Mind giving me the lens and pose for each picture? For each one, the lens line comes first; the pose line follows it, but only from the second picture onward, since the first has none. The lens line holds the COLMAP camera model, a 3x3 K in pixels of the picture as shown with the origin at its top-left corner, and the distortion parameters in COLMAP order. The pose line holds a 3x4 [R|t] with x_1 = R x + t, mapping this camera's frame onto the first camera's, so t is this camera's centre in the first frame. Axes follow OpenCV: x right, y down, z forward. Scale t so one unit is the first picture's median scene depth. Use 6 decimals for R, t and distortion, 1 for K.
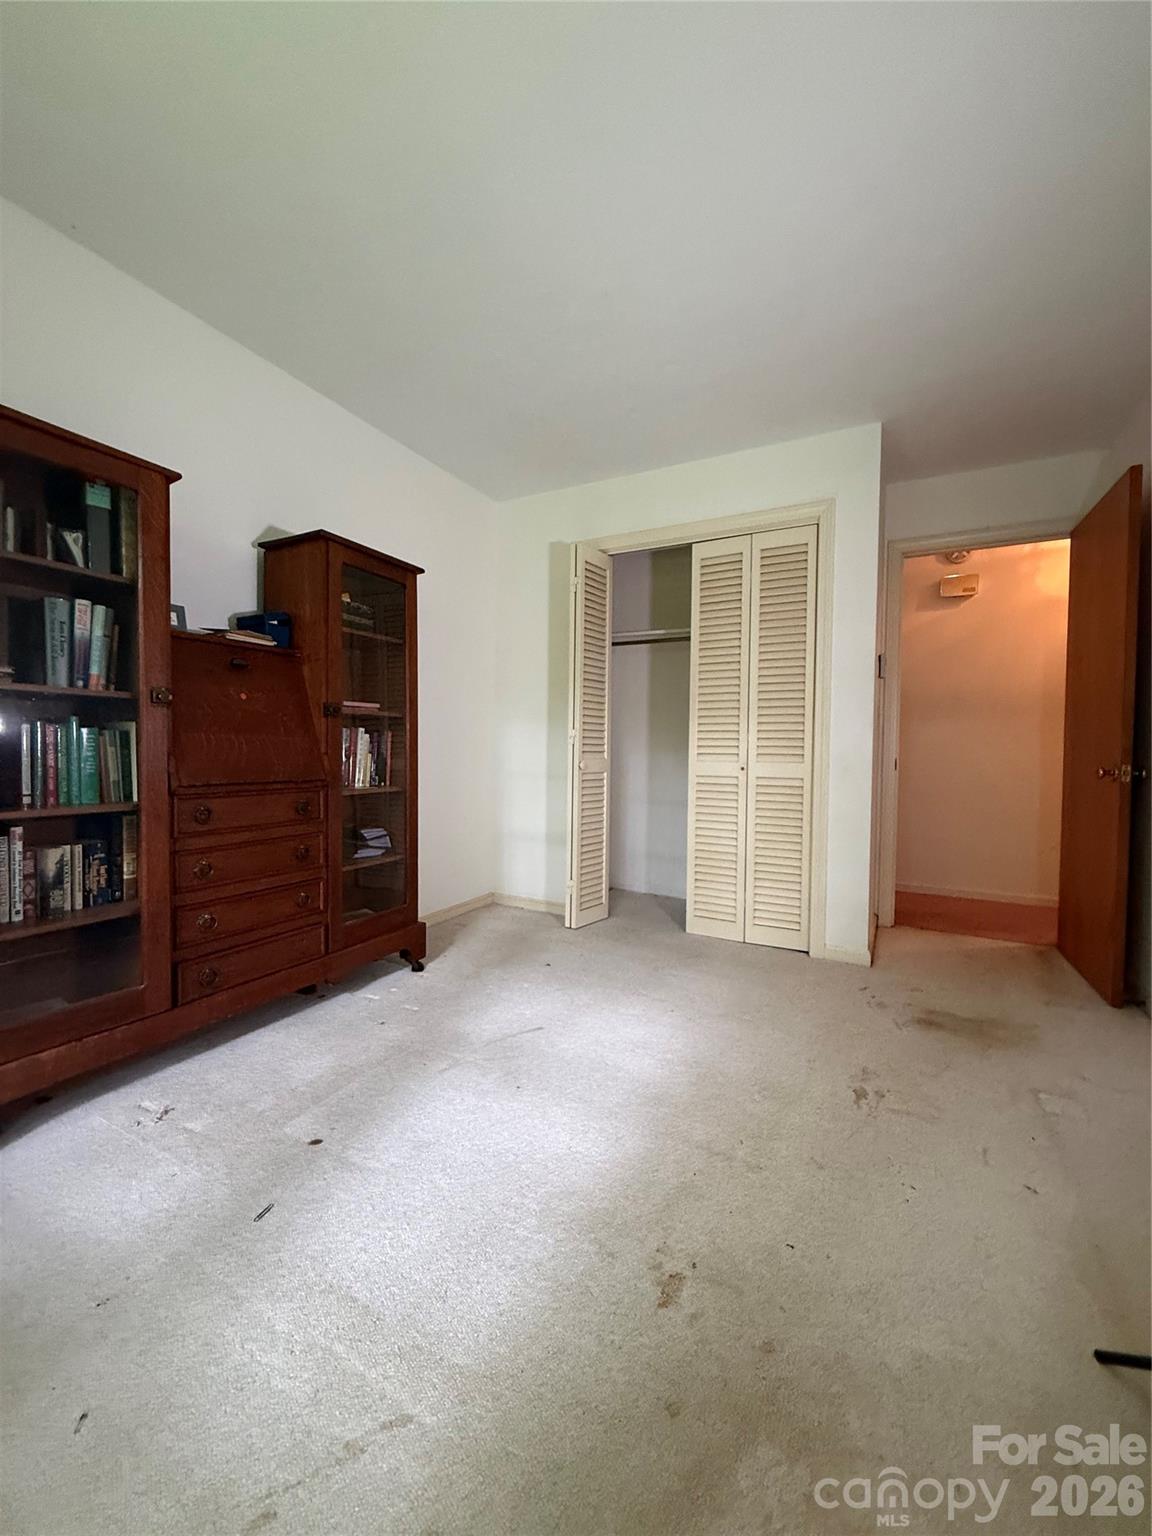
lens RADIAL K [[613.2, 0, 573.3], [0, 613.2, 770.2], [0, 0, 1]] dist [-0.006098, 0.000190]
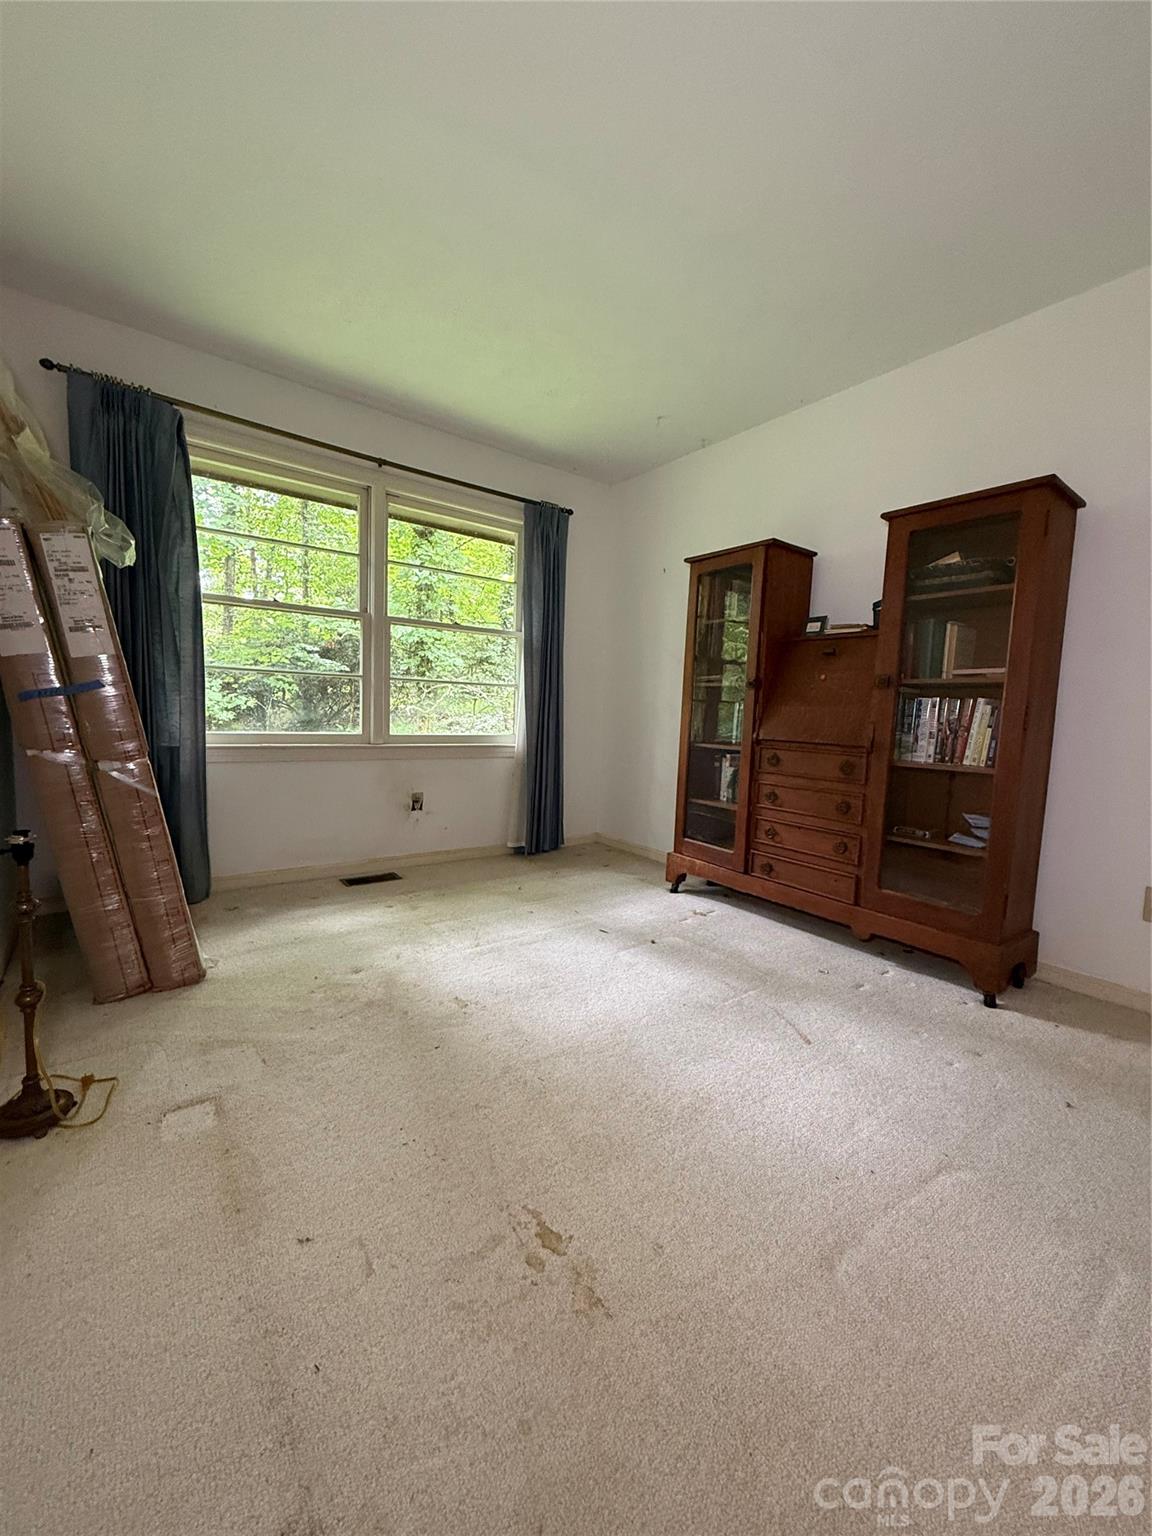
lens RADIAL K [[613.2, 0, 573.0], [0, 613.2, 768.8], [0, 0, 1]] dist [-0.006098, 0.000190]
pose [[-0.424162, 0.060588, -0.903557, 0.838855], [-0.071442, 0.992411, 0.100083, -0.017638], [0.902764, 0.107003, -0.416614, 1.031303]]
